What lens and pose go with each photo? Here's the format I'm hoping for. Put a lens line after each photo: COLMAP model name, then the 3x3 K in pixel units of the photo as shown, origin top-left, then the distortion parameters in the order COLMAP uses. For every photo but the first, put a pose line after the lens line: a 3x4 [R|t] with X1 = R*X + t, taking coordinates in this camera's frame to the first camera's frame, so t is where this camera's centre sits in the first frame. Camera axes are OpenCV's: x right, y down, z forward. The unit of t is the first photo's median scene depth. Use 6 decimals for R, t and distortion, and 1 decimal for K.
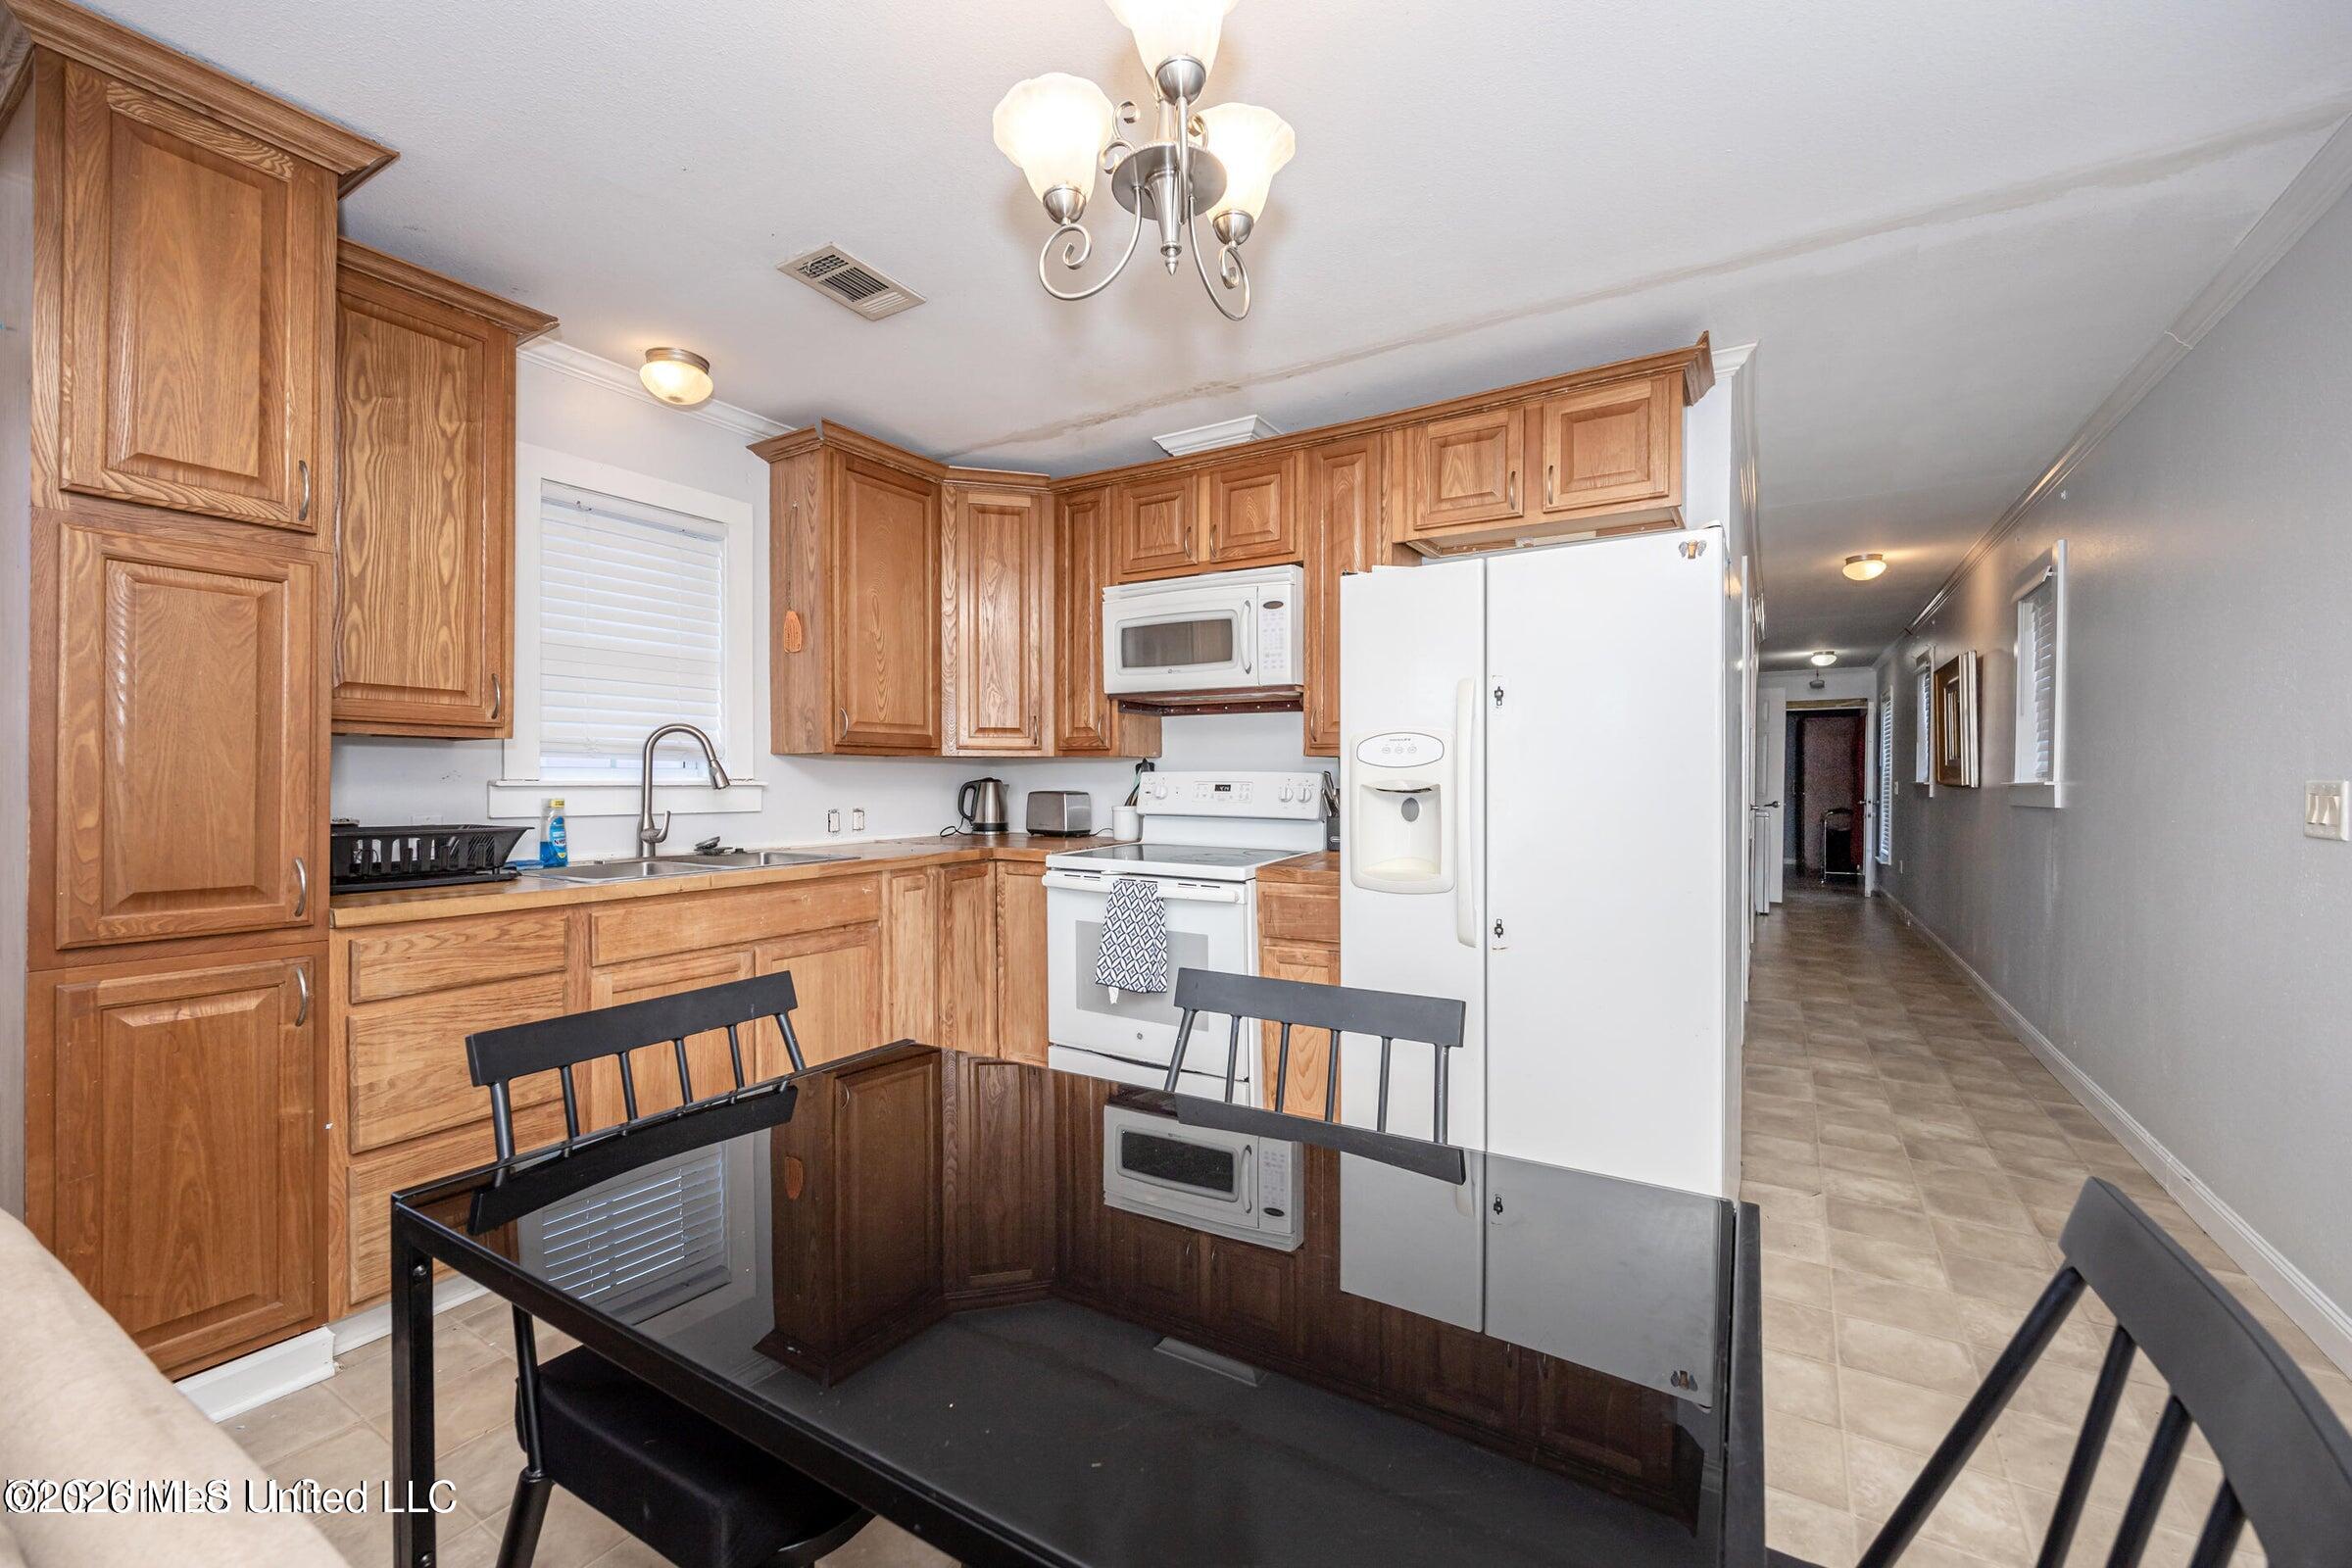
lens RADIAL K [[940.3, 0, 1176.0], [0, 940.3, 784.0], [0, 0, 1]] dist [-0.002075, -0.000020]
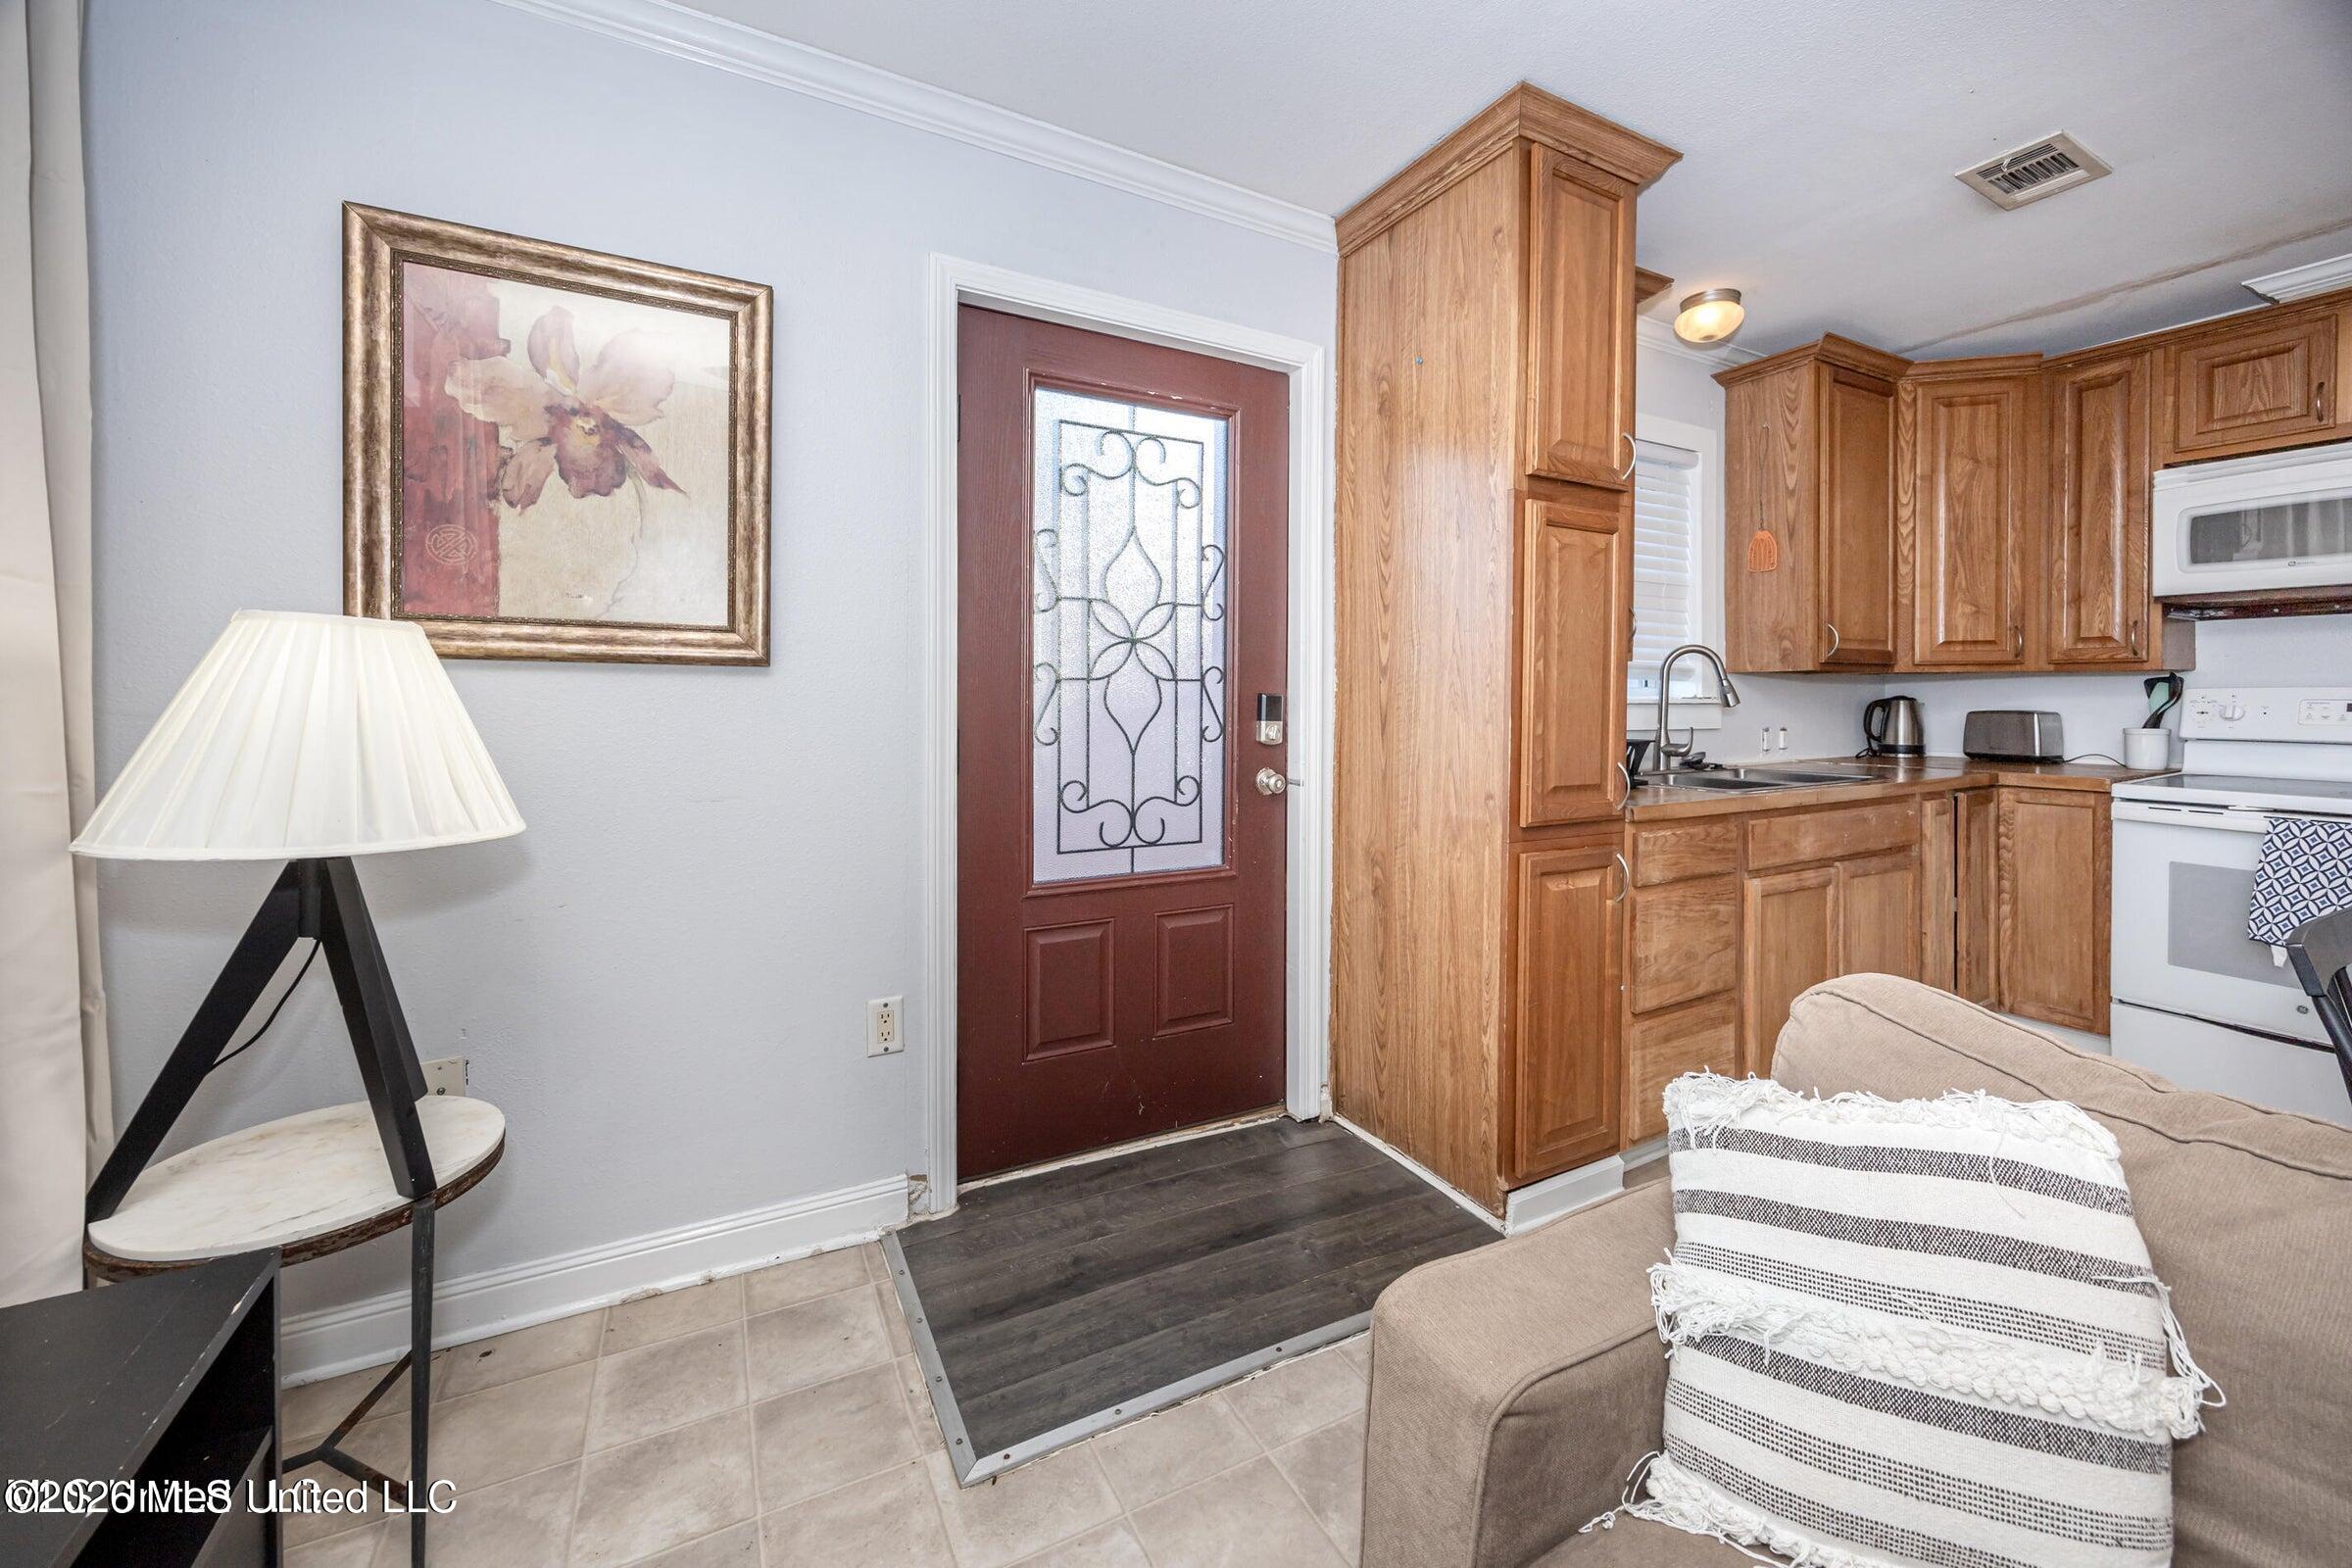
lens RADIAL K [[913.8, 0, 1184.8], [0, 913.8, 712.7], [0, 0, 1]] dist [-0.001912, -0.000379]
pose [[0.873530, 0.007549, -0.486712, -0.519706], [-0.001998, 0.999927, 0.011922, 0.001026], [0.486767, -0.009442, 0.873481, -0.177787]]
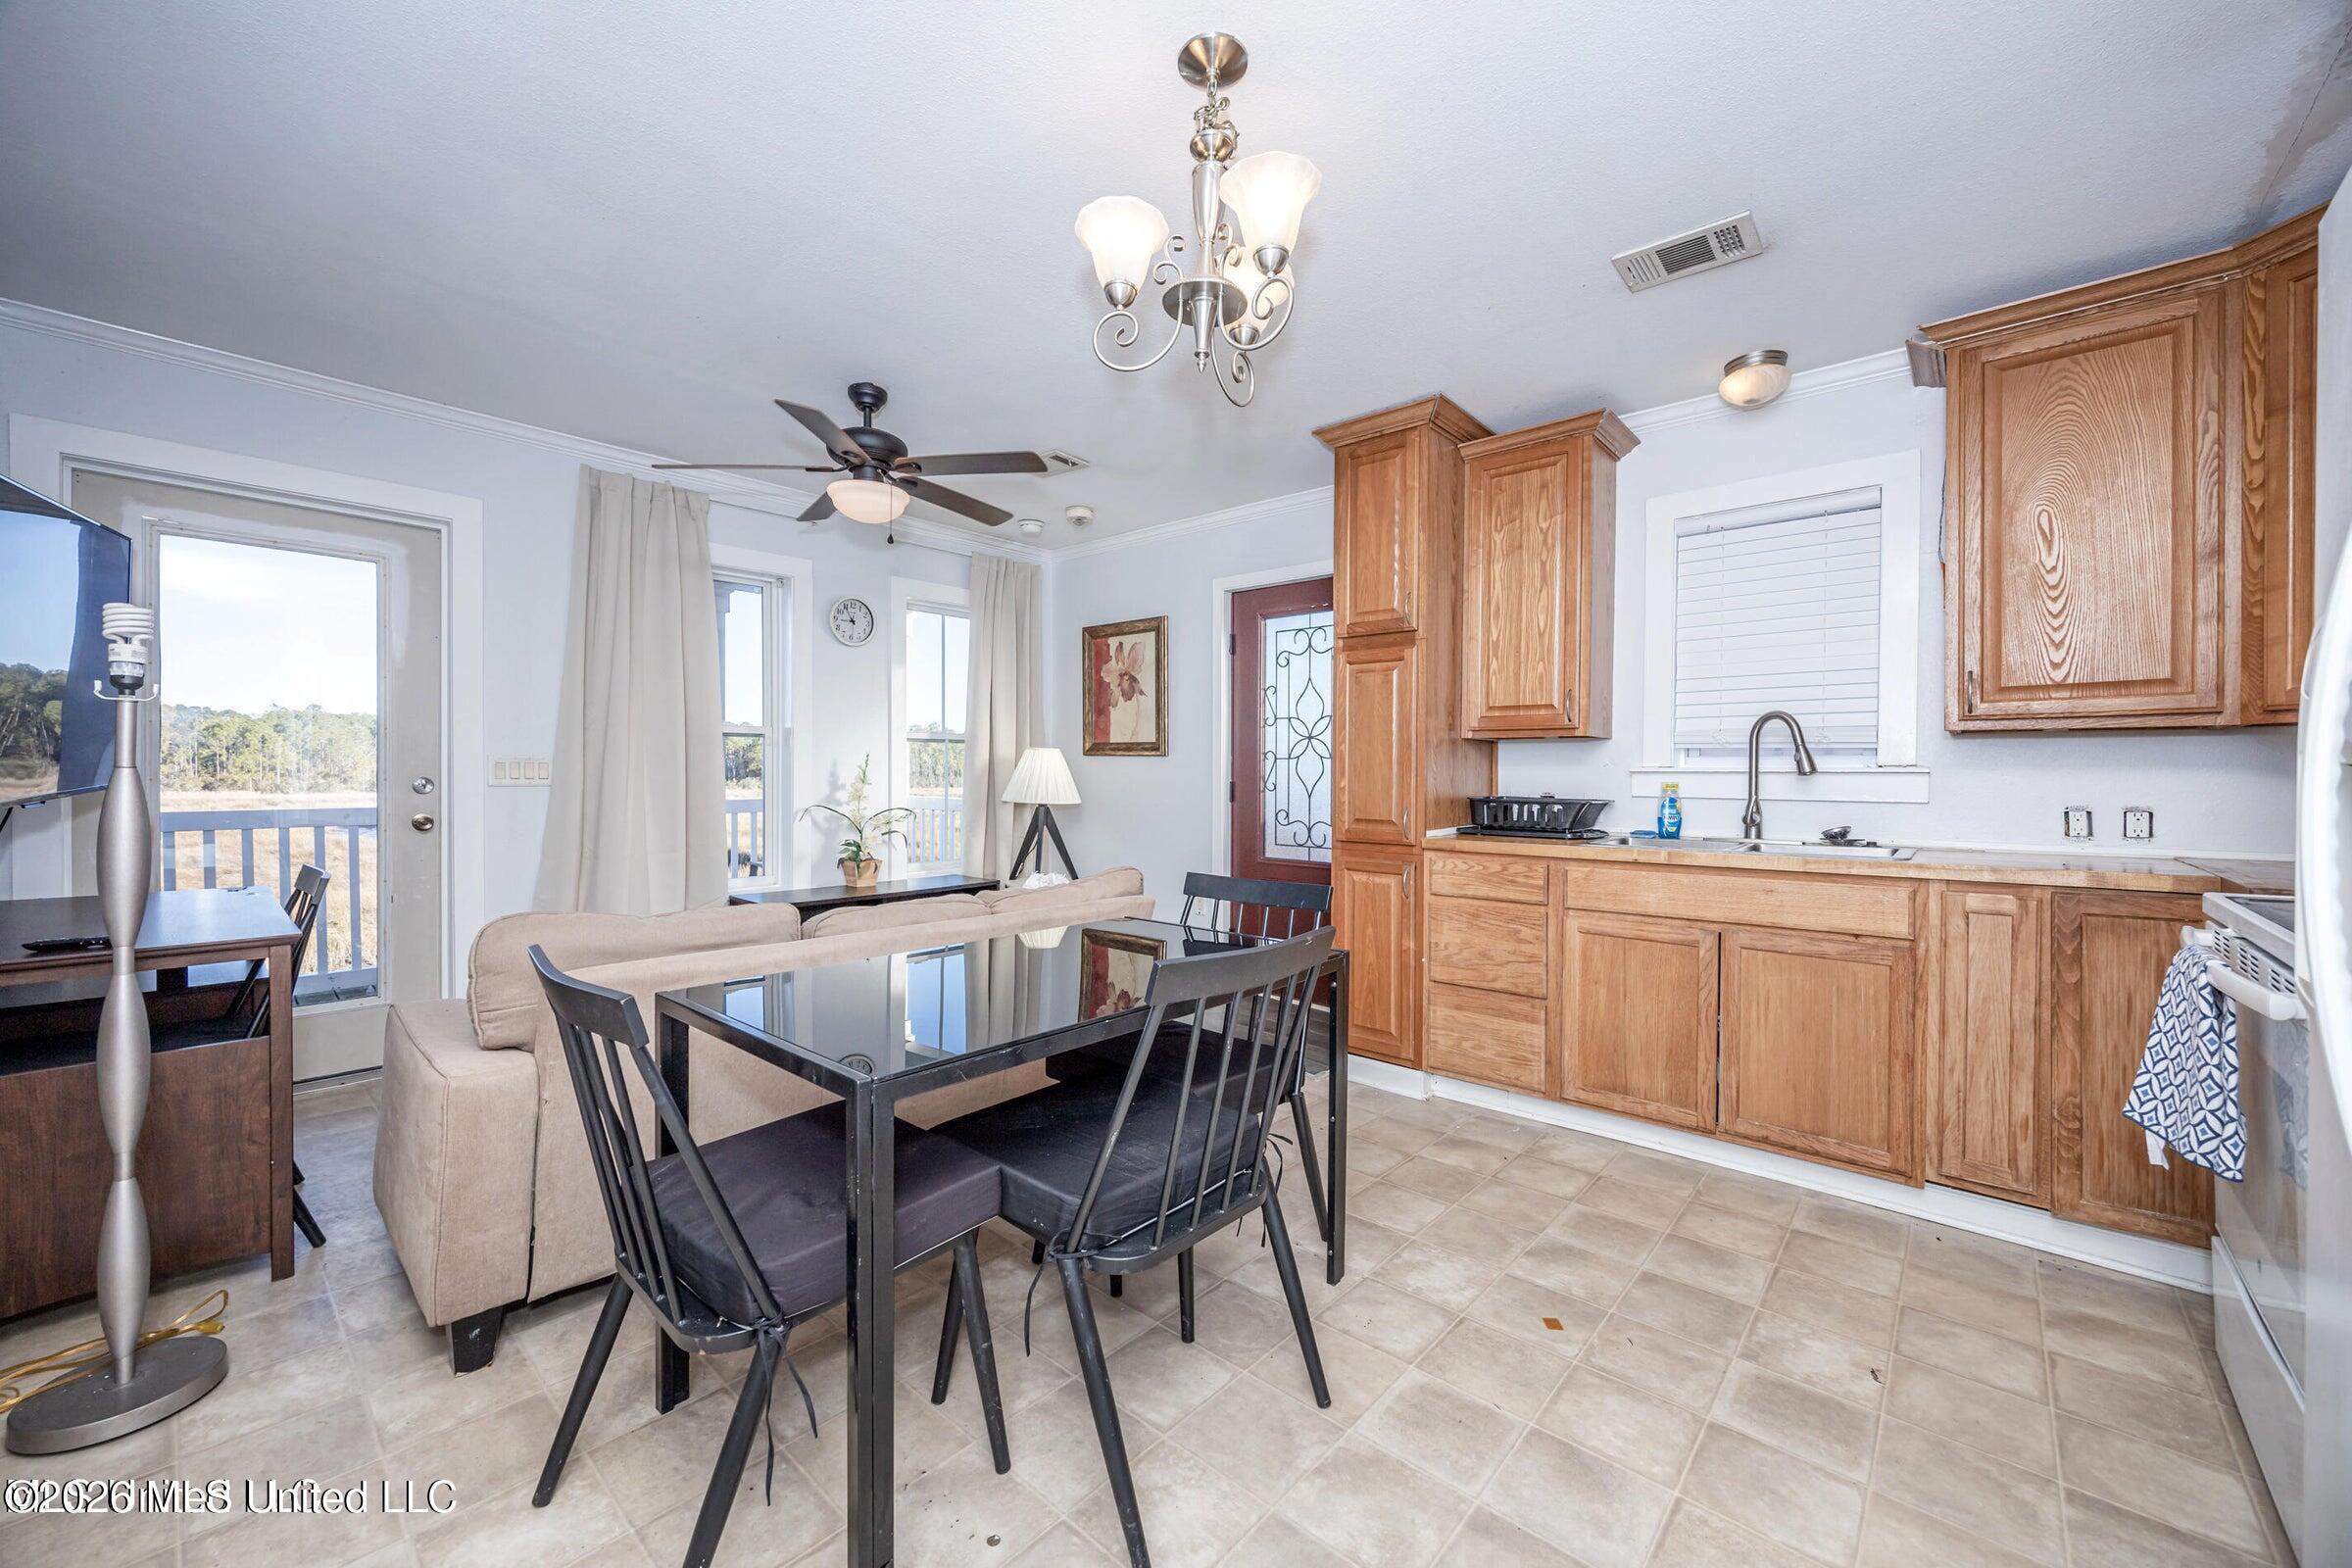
lens RADIAL K [[913.9, 0, 1165.3], [0, 913.9, 776.5], [0, 0, 1]] dist [-0.000080, 0.000039]
pose [[-0.172249, 0.001240, -0.985053, 0.558872], [-0.008082, 0.999964, 0.002672, 0.009707], [0.985020, 0.008422, -0.172232, 0.510345]]
